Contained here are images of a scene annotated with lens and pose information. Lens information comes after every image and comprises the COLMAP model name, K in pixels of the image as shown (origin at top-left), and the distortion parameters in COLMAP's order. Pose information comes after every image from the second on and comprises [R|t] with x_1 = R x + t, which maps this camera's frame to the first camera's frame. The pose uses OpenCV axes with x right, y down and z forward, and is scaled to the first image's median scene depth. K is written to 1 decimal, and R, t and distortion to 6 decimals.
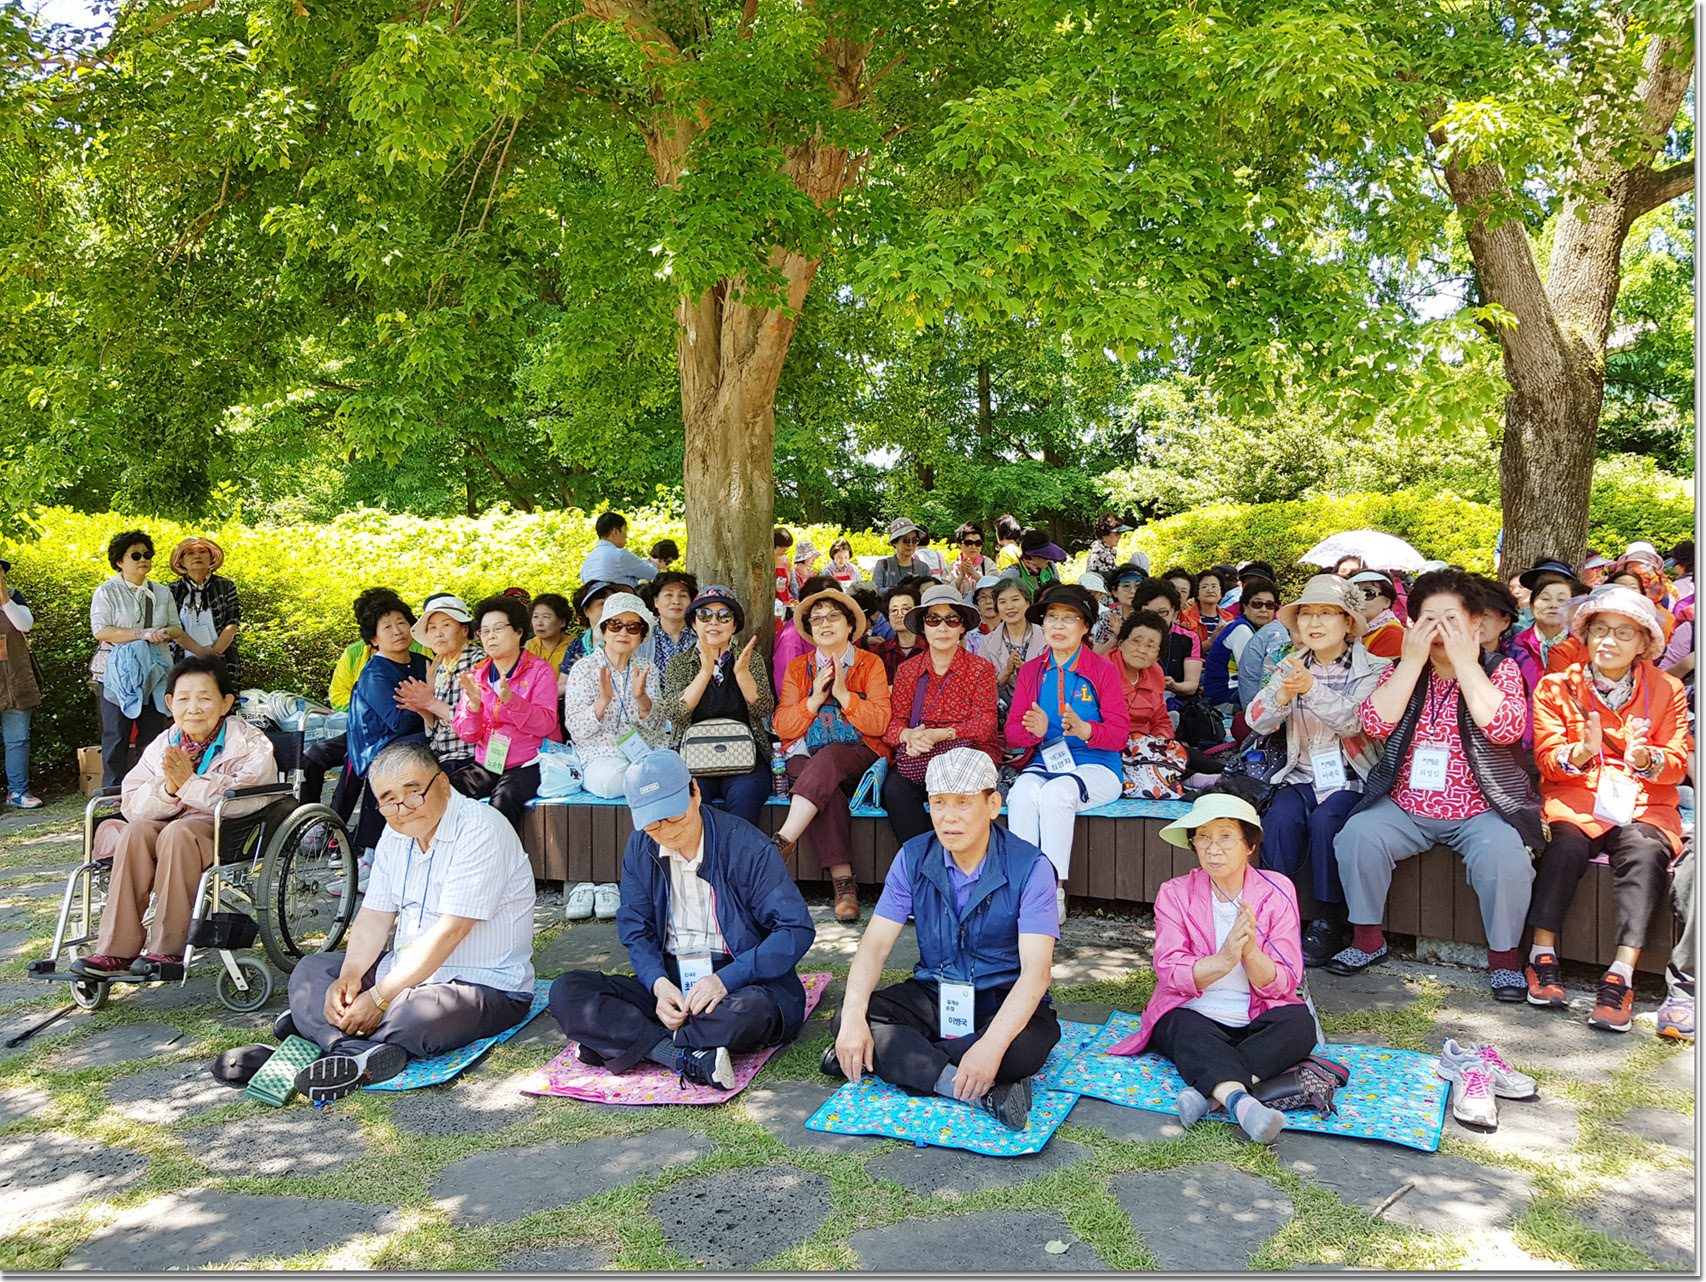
lens RADIAL K [[1270.3, 0, 853.0], [0, 1270.3, 641.0], [0, 0, 1]] dist [0.100925, -0.192413]
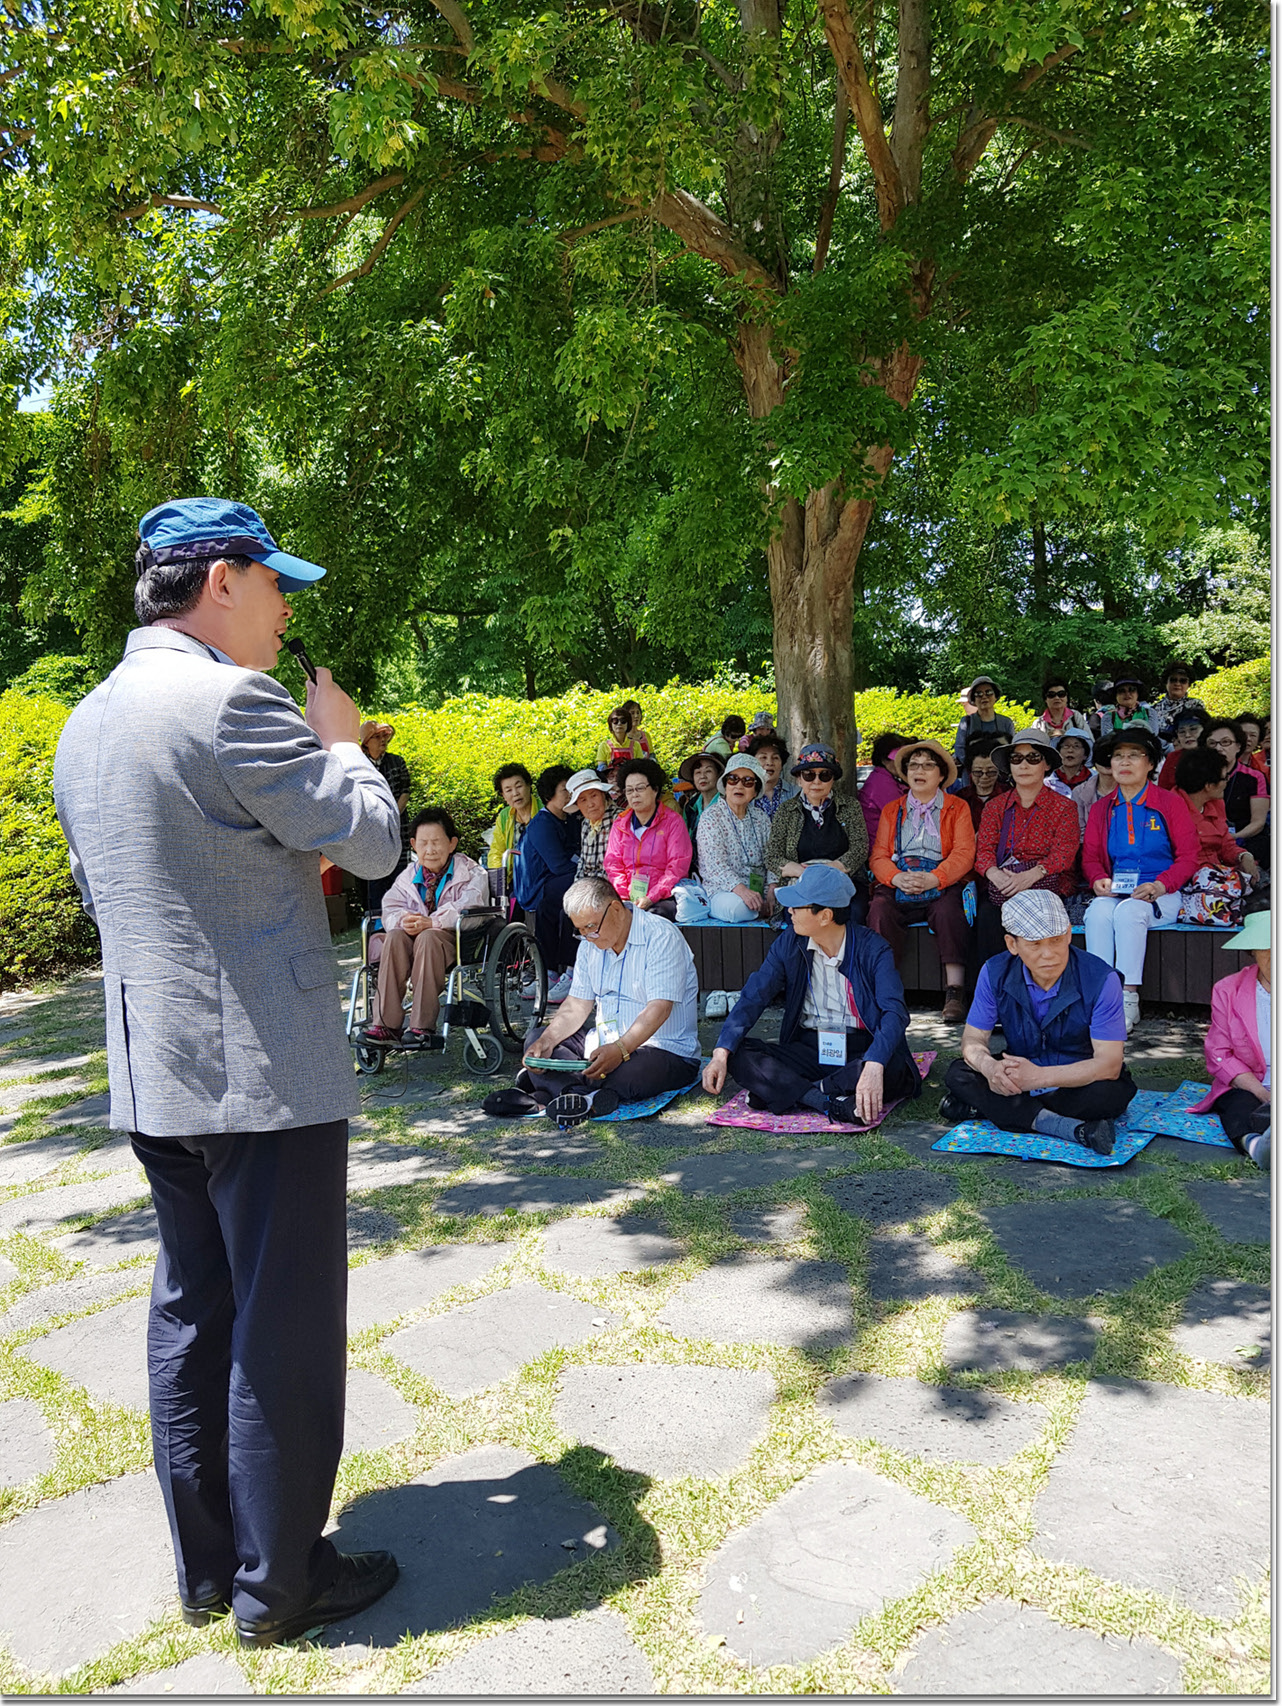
lens RADIAL K [[1270.3, 0, 641.0], [0, 1270.3, 853.0], [0, 0, 1]] dist [0.100925, -0.192413]
pose [[0.980131, -0.020051, -0.197334, -0.028900], [0.026561, 0.999185, 0.030397, 0.013842], [0.196563, -0.035035, 0.979865, -0.147981]]
